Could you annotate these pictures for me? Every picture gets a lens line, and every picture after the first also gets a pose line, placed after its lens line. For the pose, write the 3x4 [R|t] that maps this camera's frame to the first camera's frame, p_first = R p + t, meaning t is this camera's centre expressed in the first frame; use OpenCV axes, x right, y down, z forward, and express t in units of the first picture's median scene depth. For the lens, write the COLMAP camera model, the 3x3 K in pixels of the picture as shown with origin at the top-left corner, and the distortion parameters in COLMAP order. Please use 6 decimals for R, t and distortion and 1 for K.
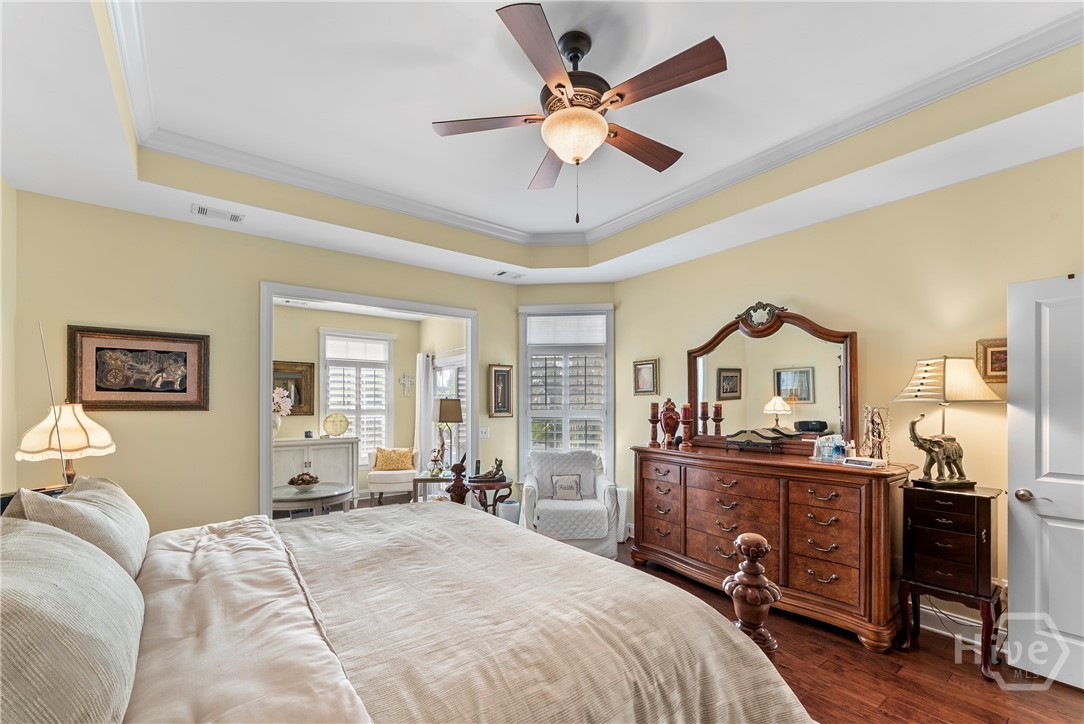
lens RADIAL K [[443.7, 0, 543.8], [0, 443.7, 403.6], [0, 0, 1]] dist [-0.000097, -0.000017]
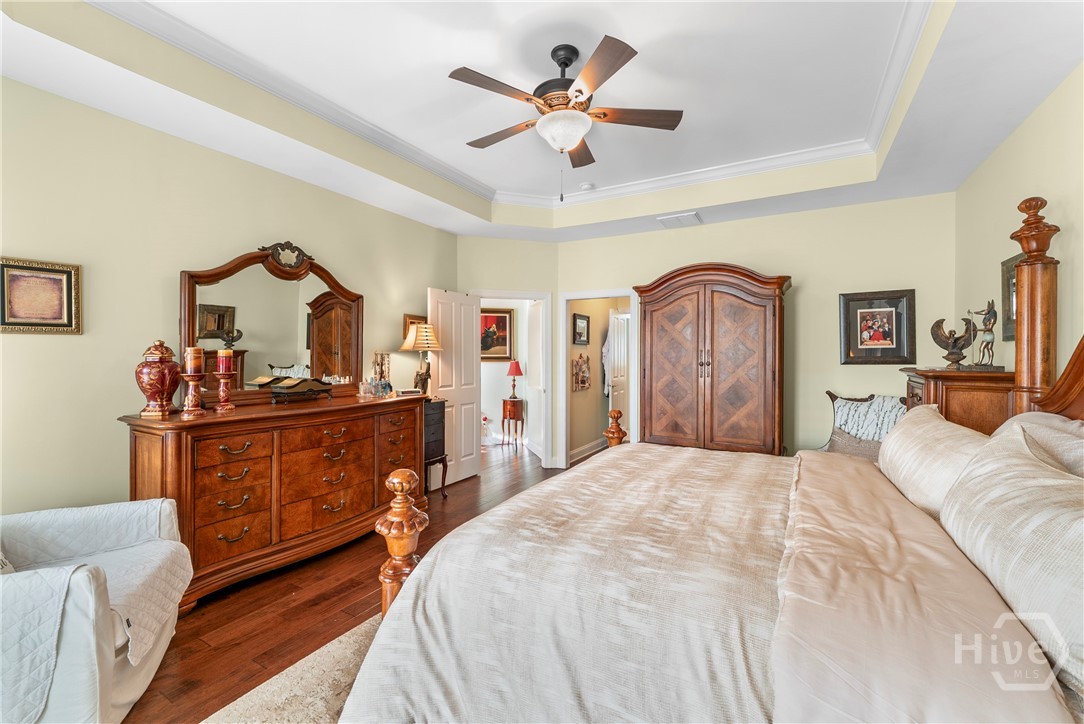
lens RADIAL K [[453.2, 0, 542.0], [0, 453.2, 362.0], [0, 0, 1]] dist [0.000071, 0.000002]
pose [[-0.404303, -0.020378, 0.914398, -0.613730], [-0.003039, 0.999776, 0.020937, 0.001408], [-0.914620, 0.005686, -0.404275, 0.916813]]
